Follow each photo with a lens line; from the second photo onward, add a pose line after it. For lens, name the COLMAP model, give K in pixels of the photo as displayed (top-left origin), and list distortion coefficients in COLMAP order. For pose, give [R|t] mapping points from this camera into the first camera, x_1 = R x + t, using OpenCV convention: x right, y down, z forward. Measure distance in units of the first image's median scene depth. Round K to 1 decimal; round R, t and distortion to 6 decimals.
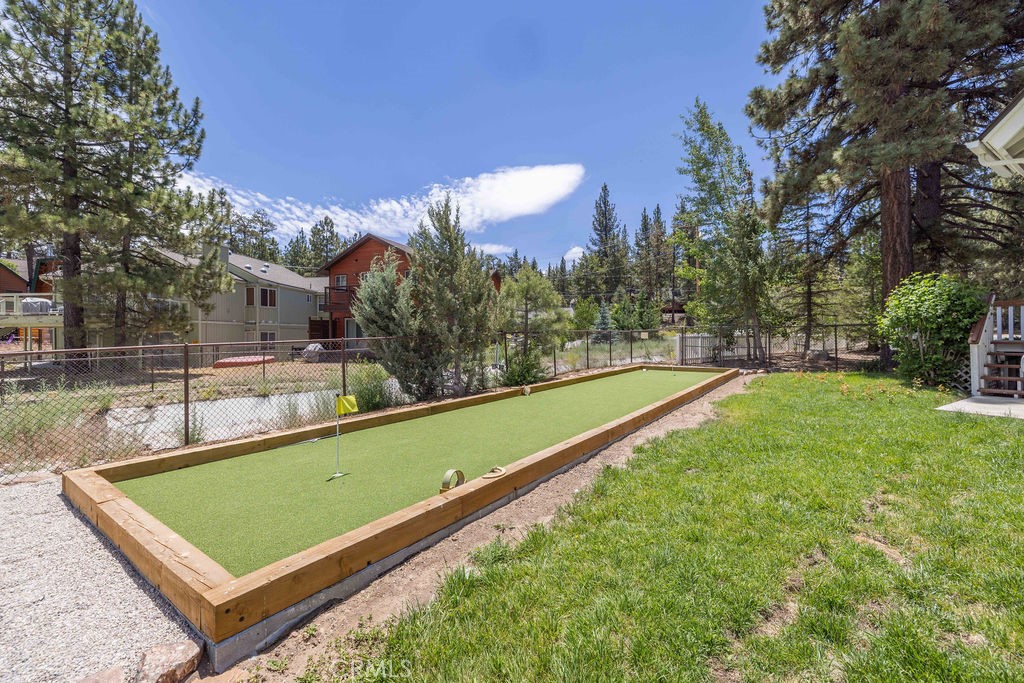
lens RADIAL K [[441.3, 0, 515.7], [0, 441.3, 331.2], [0, 0, 1]] dist [-0.002141, -0.000095]
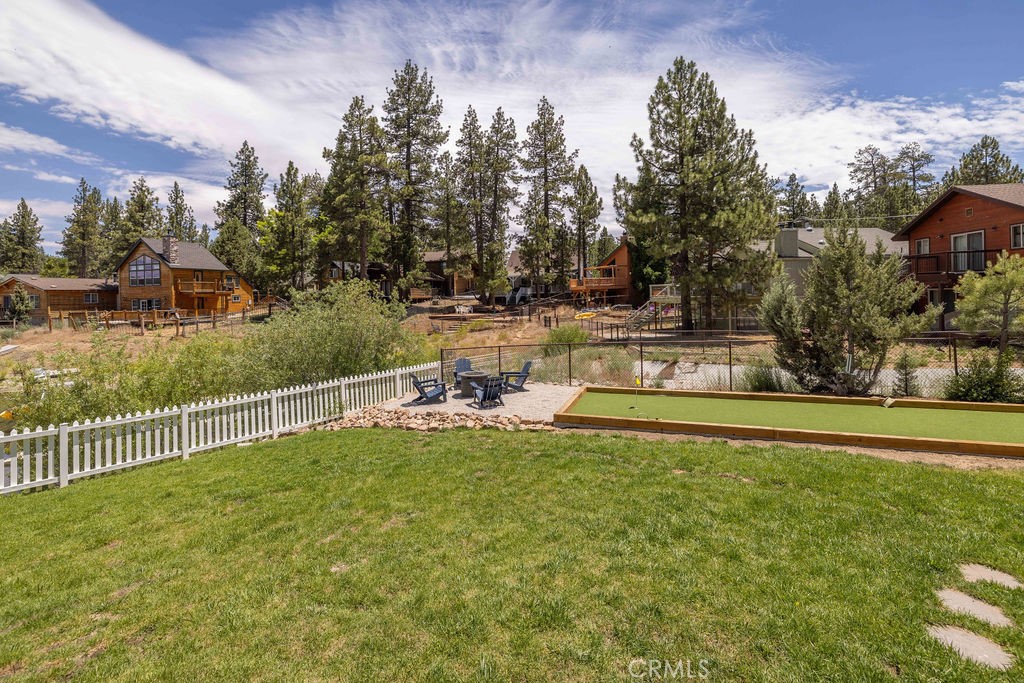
lens RADIAL K [[459.3, 0, 493.6], [0, 459.3, 301.8], [0, 0, 1]] dist [-0.000472, -0.000193]
pose [[0.253404, 0.009493, -0.967314, 0.419352], [0.036309, 0.999154, 0.019317, -0.079018], [0.966679, -0.040017, 0.252845, -0.092113]]
